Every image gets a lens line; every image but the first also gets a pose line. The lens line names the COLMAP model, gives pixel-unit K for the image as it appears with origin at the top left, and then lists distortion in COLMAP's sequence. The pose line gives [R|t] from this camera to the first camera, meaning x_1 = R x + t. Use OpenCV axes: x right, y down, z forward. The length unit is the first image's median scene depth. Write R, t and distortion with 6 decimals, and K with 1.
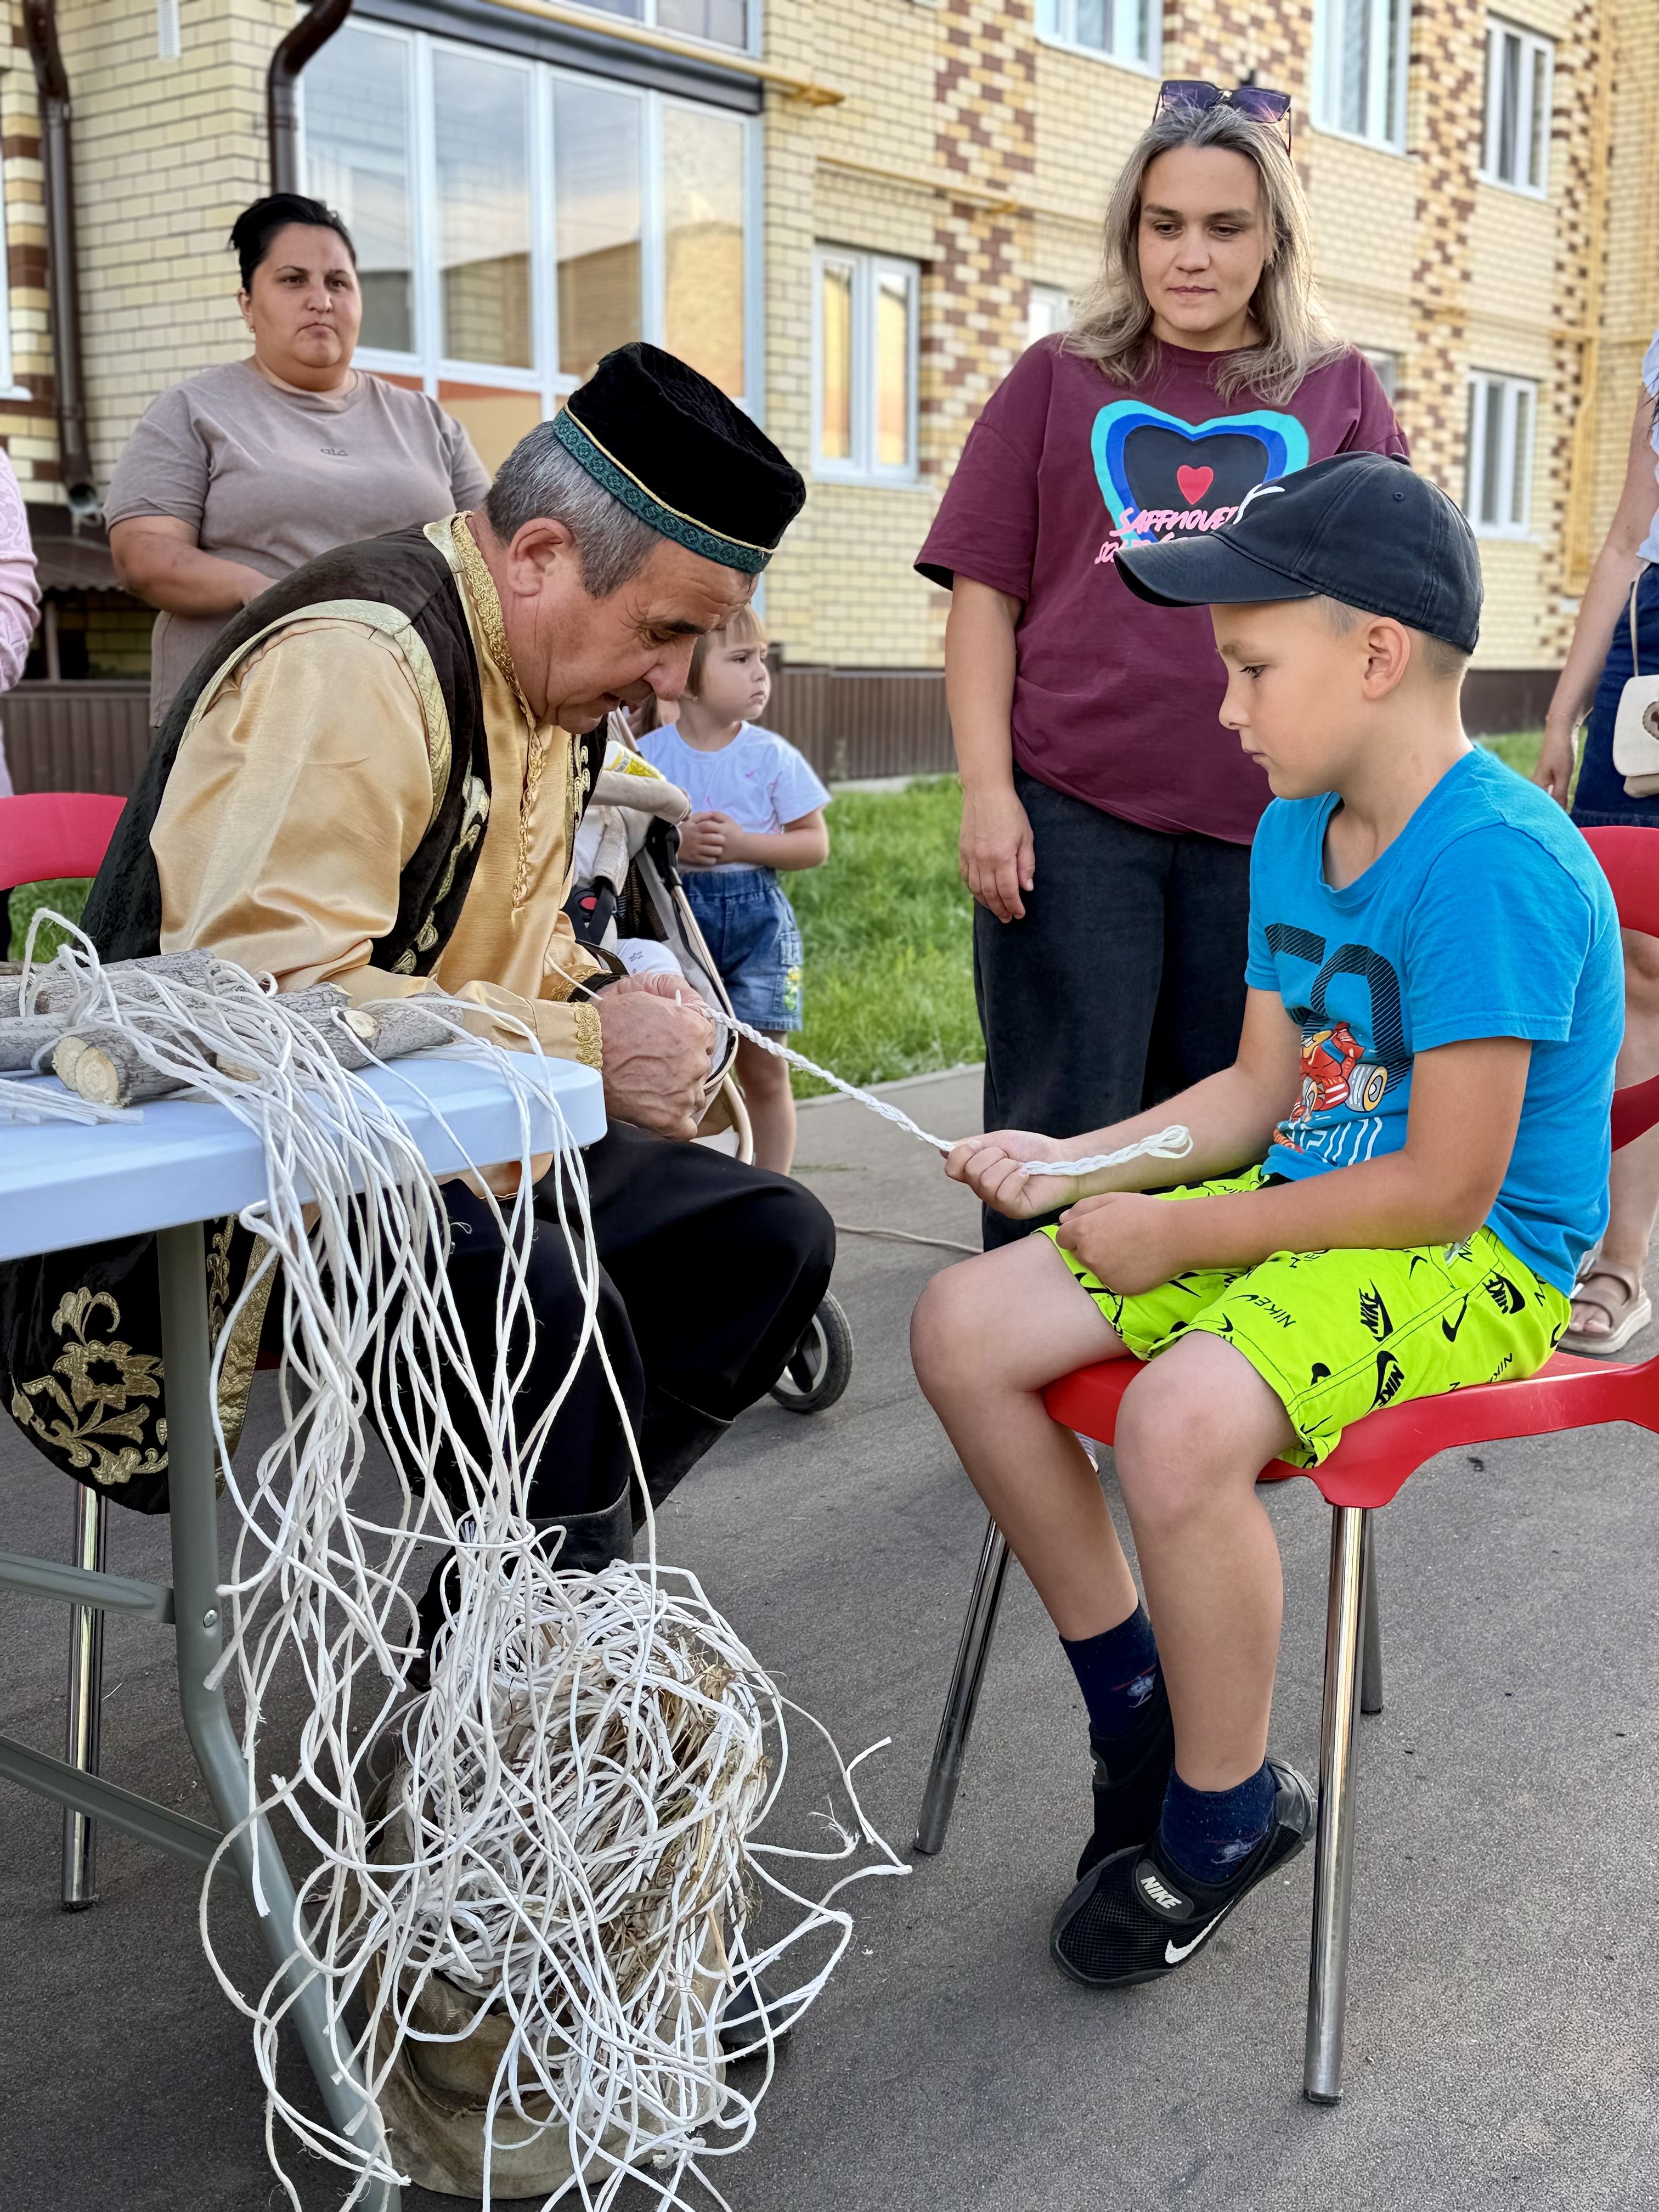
lens RADIAL K [[2785.9, 0, 834.8], [0, 2785.9, 1104.7], [0, 0, 1]] dist [0.066225, 0.000000]
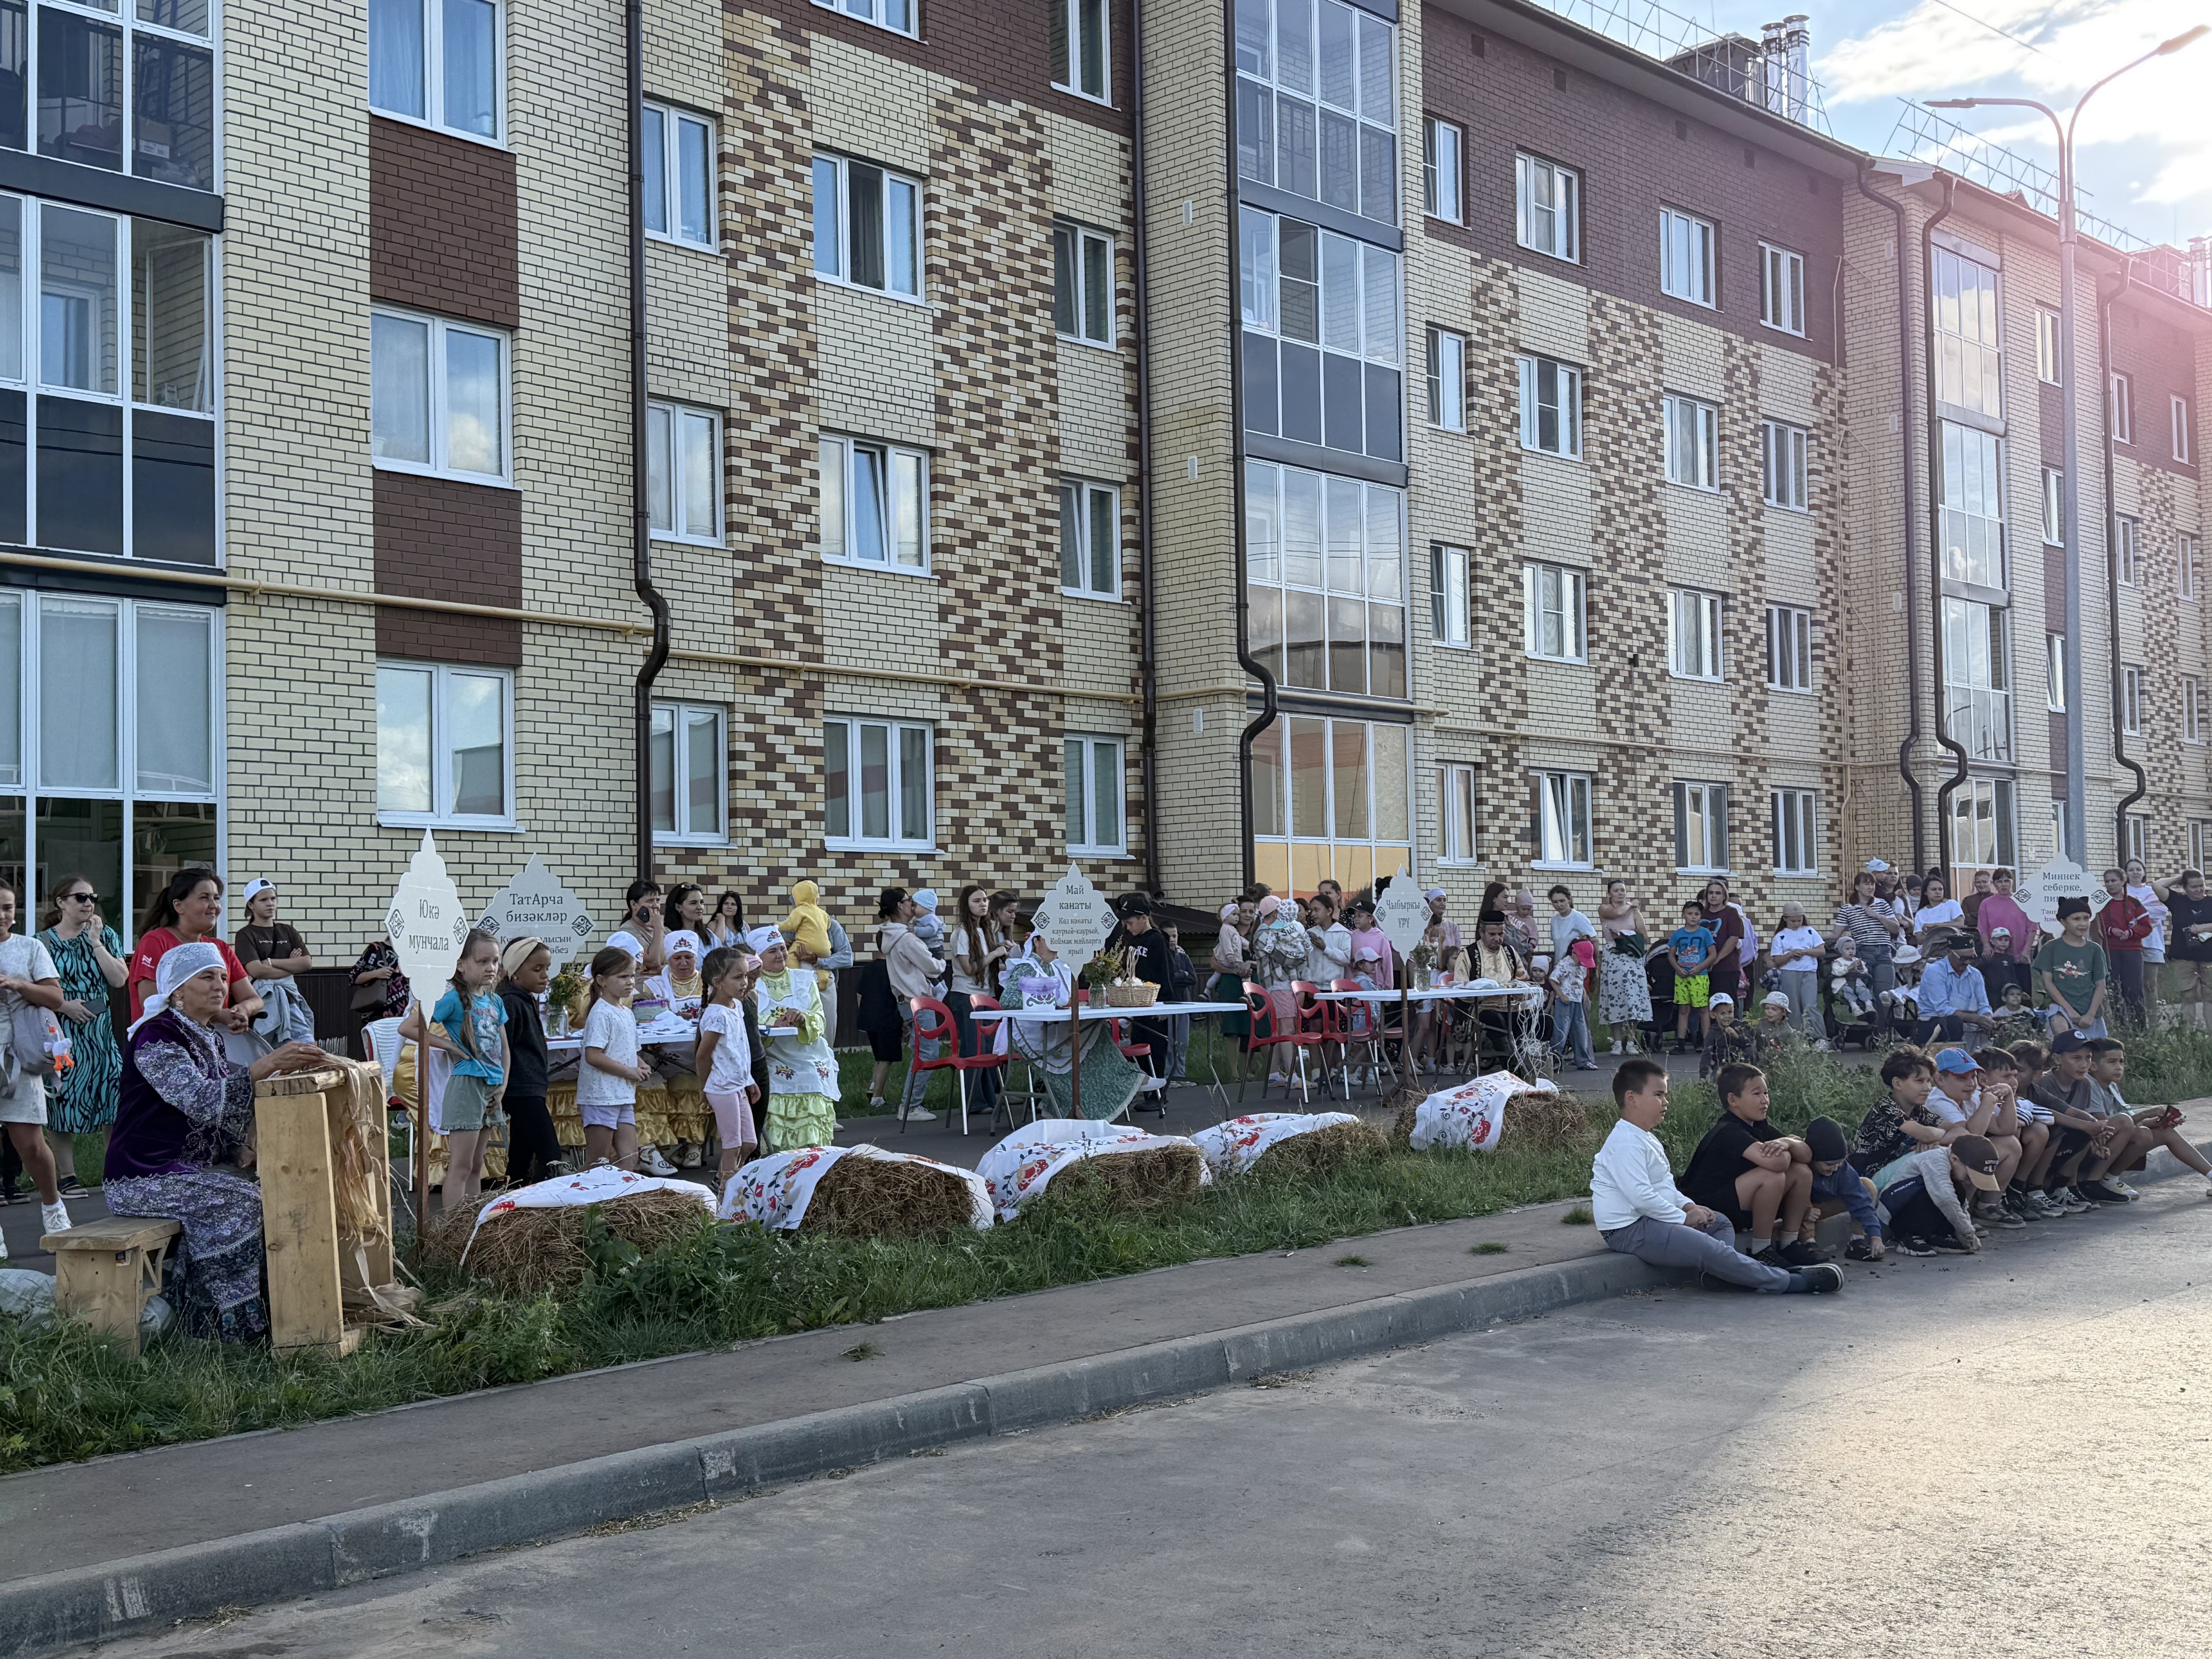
lens RADIAL K [[2558.4, 0, 1106.2], [0, 2558.4, 851.1], [0, 0, 1]] dist [0.103650, 0.000000]
pose [[0.995798, -0.031792, -0.085878, -0.062206], [0.013940, 0.979498, -0.200973, 0.109681], [0.090506, 0.198931, 0.975825, -0.672113]]
